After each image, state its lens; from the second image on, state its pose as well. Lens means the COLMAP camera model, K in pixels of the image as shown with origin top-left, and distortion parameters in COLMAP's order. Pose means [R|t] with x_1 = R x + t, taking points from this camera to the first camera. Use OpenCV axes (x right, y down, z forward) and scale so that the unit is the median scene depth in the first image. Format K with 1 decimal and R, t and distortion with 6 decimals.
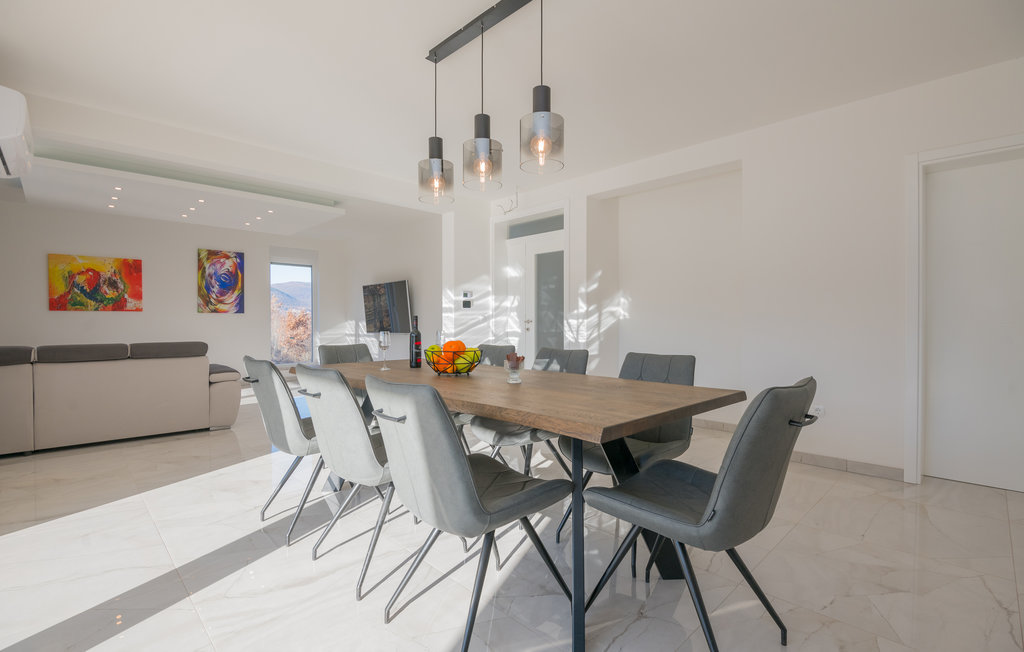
lens RADIAL K [[474.3, 0, 513.2], [0, 474.3, 329.6], [0, 0, 1]] dist [-0.002541, -0.000384]
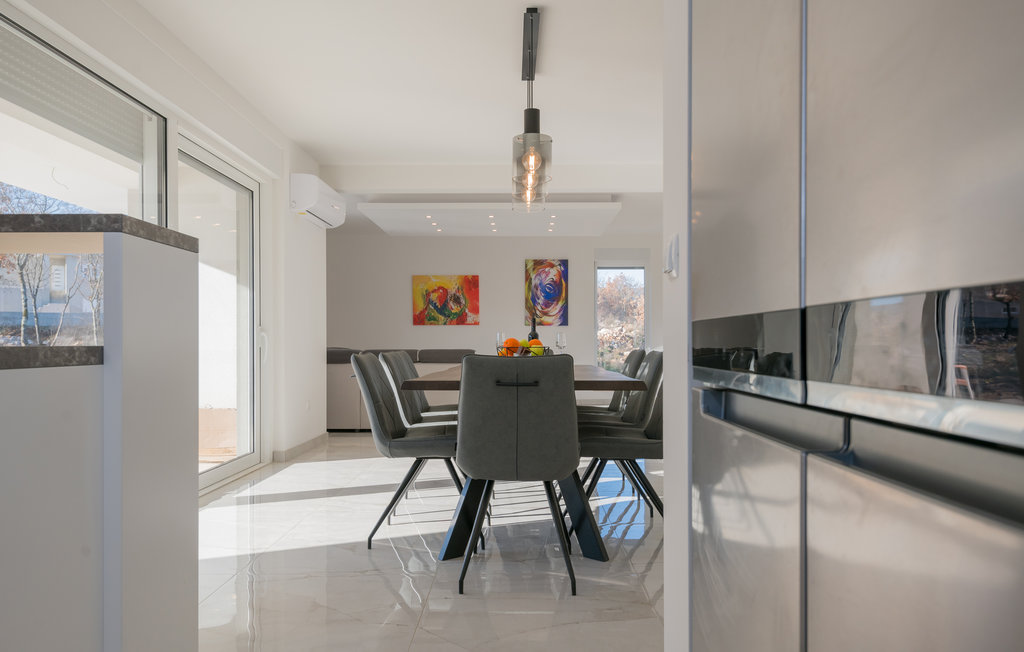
lens RADIAL K [[738.9, 0, 512.0], [0, 738.9, 328.5], [0, 0, 1]] dist [0.004879, 0.000220]
pose [[0.706887, -0.014026, -0.707188, 0.414793], [-0.013009, 0.999376, -0.032825, 0.021669], [0.707207, 0.032404, 0.706264, -0.088743]]
